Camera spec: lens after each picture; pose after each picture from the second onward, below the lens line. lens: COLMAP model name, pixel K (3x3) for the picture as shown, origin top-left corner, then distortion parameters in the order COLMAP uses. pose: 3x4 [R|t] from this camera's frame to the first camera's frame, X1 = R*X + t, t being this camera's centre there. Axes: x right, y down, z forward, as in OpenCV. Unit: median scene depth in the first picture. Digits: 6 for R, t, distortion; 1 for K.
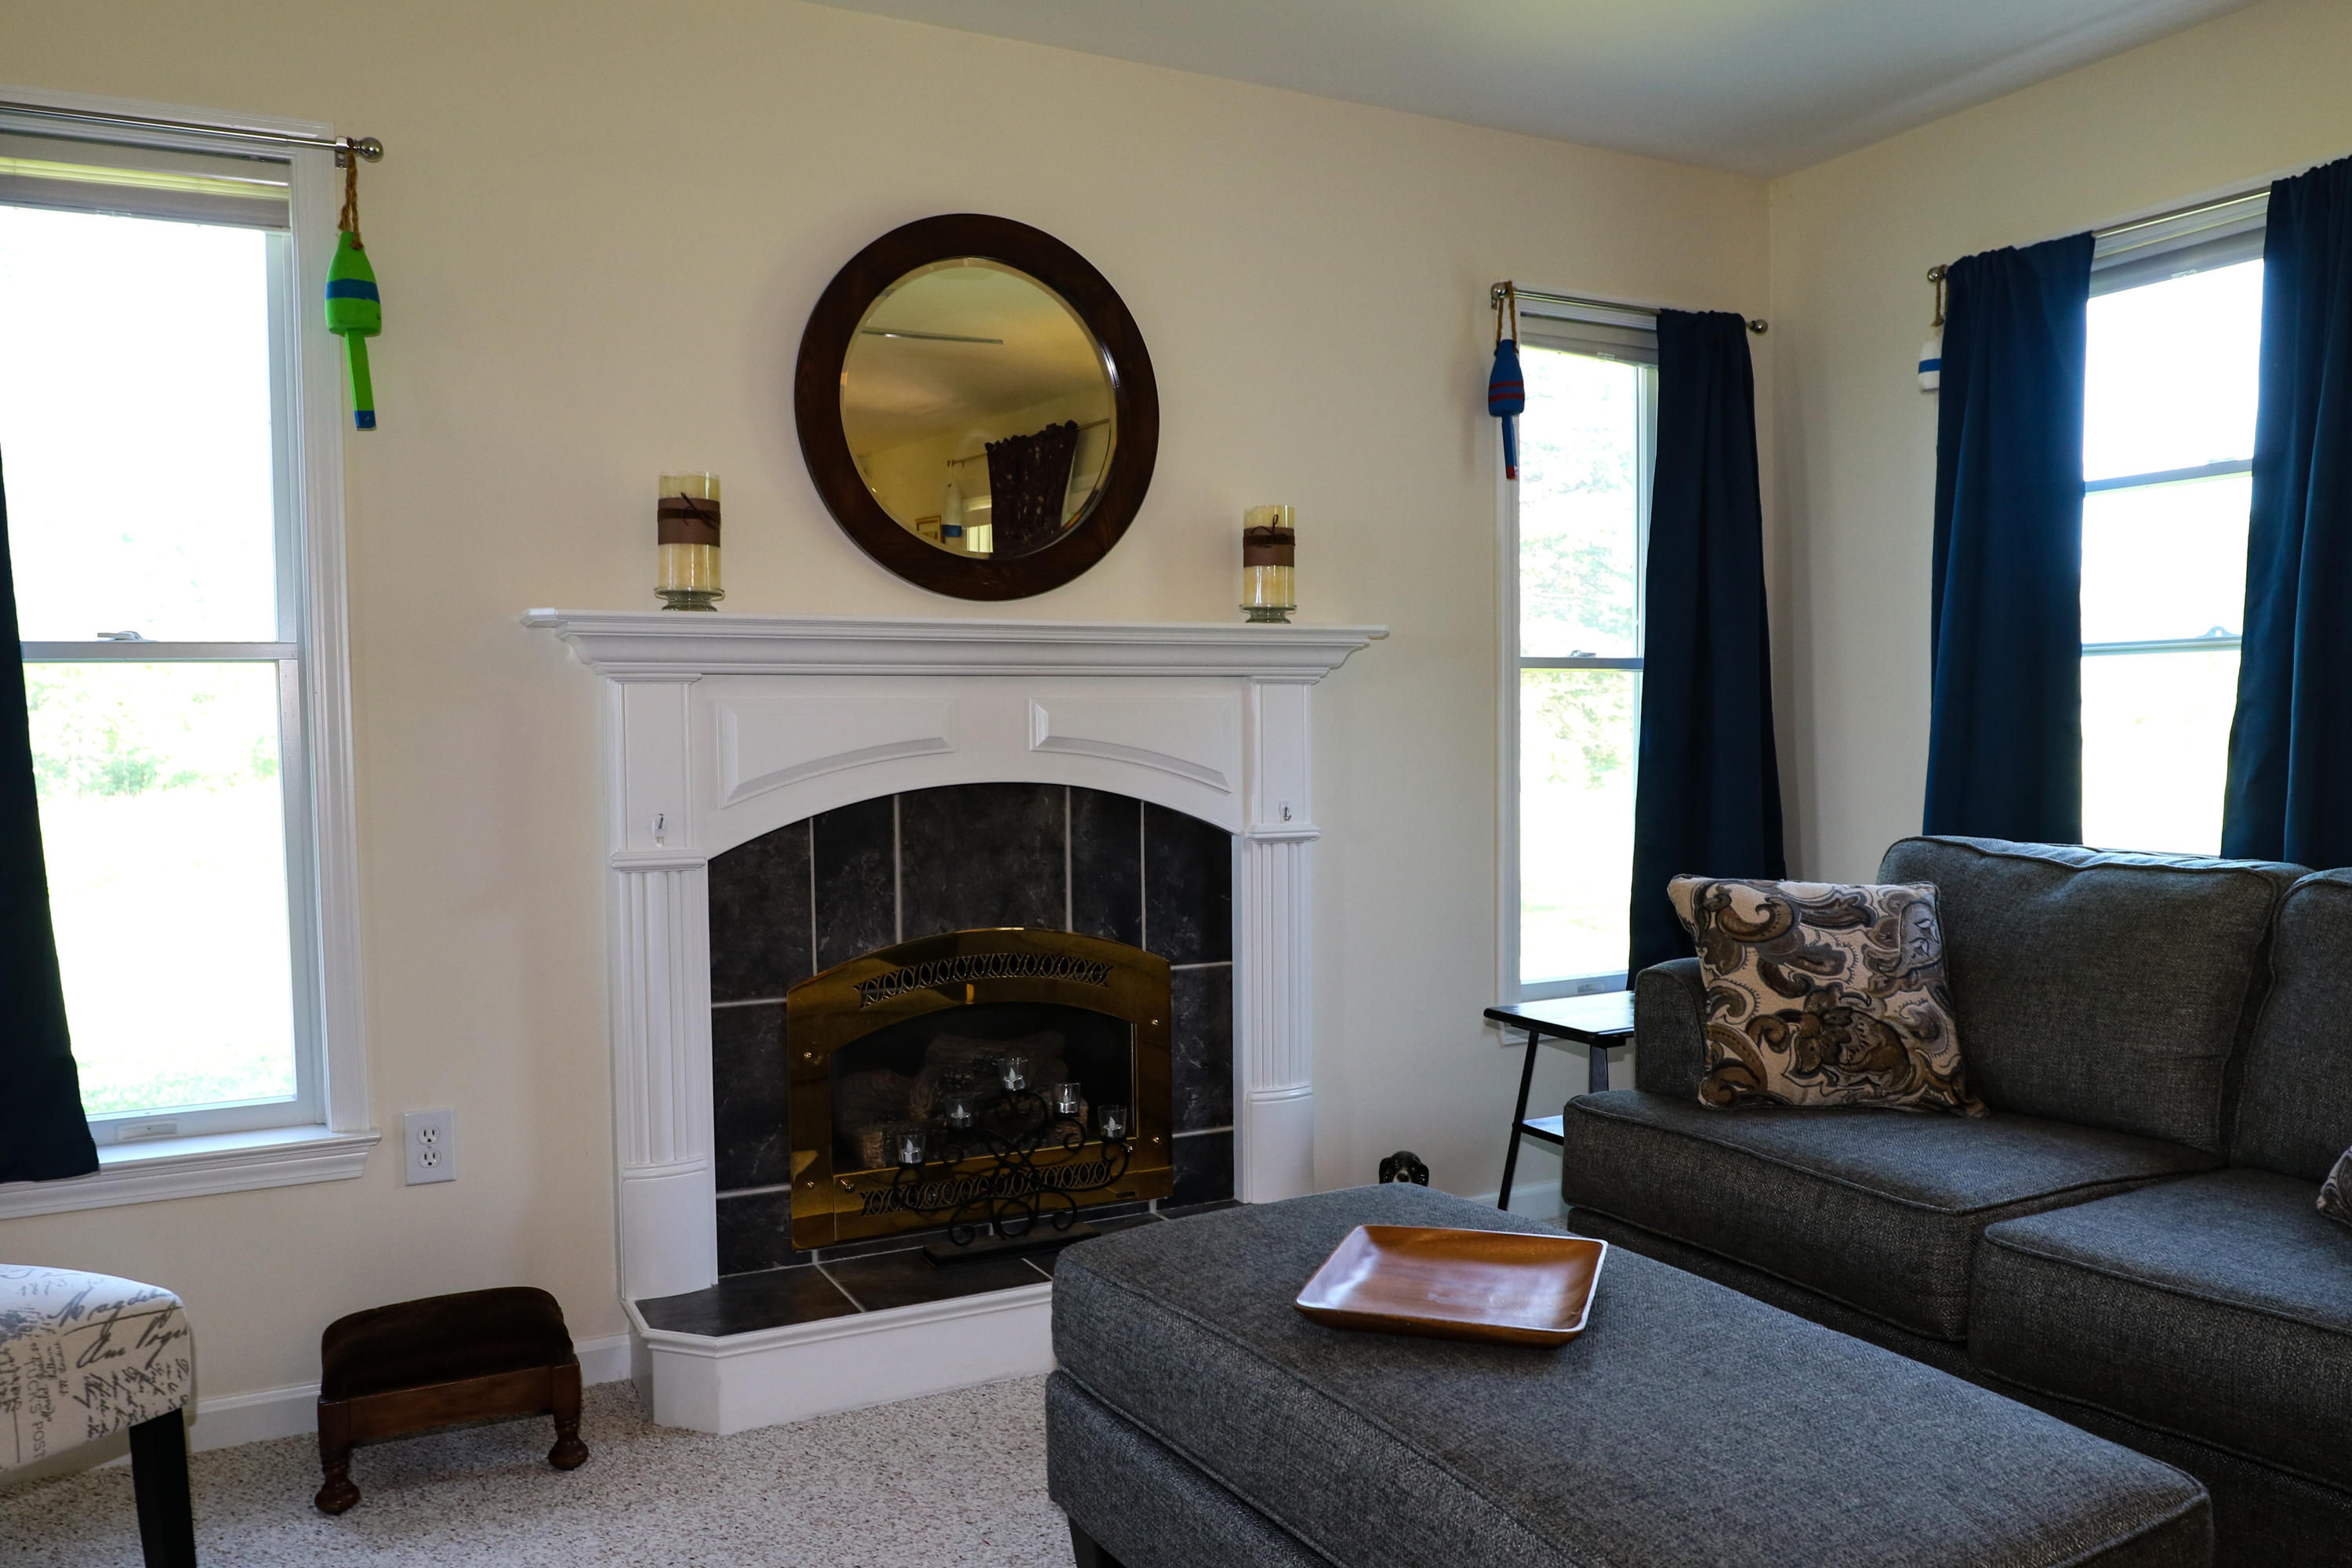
lens RADIAL K [[1654.2, 0, 1176.0], [0, 1654.2, 784.0], [0, 0, 1]] dist [-0.007988, 0.000171]
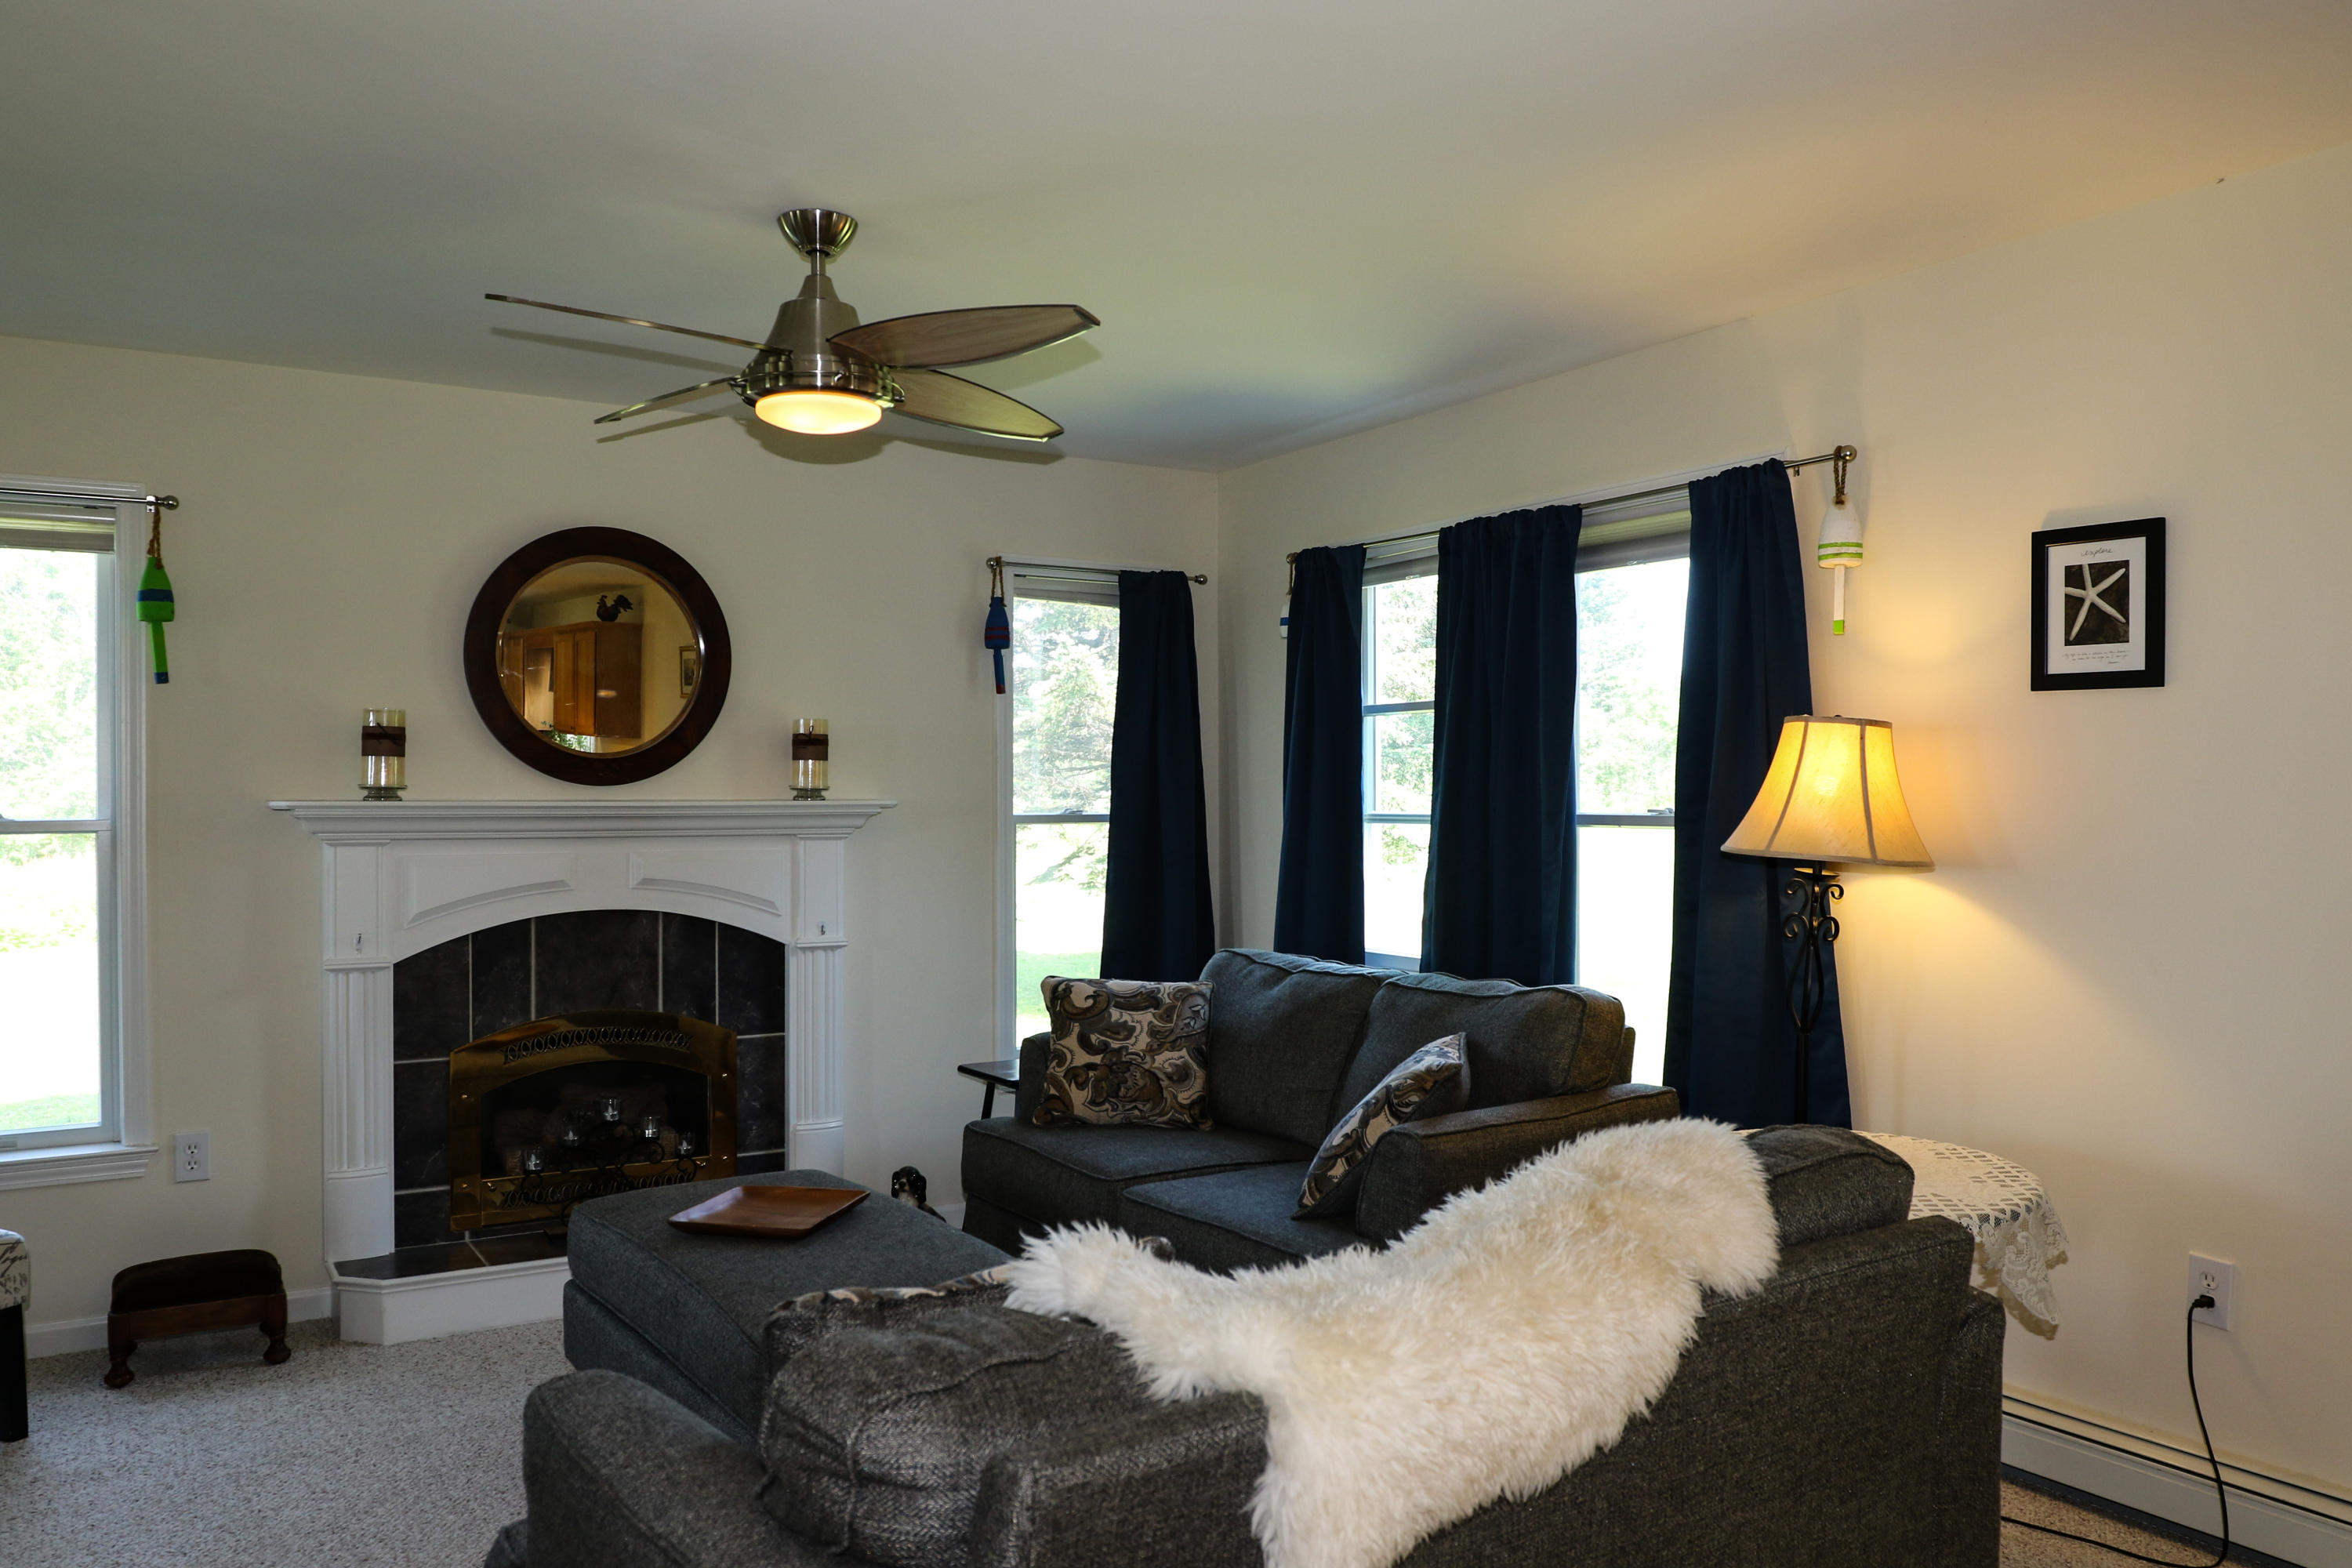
lens RADIAL K [[1701.6, 0, 1176.0], [0, 1701.6, 784.0], [0, 0, 1]] dist [-0.000440, 0.000041]
pose [[0.997618, 0.008935, 0.068392, 0.324344], [-0.006154, 0.999150, -0.040759, -0.060392], [-0.068698, 0.040241, 0.996826, -0.604095]]
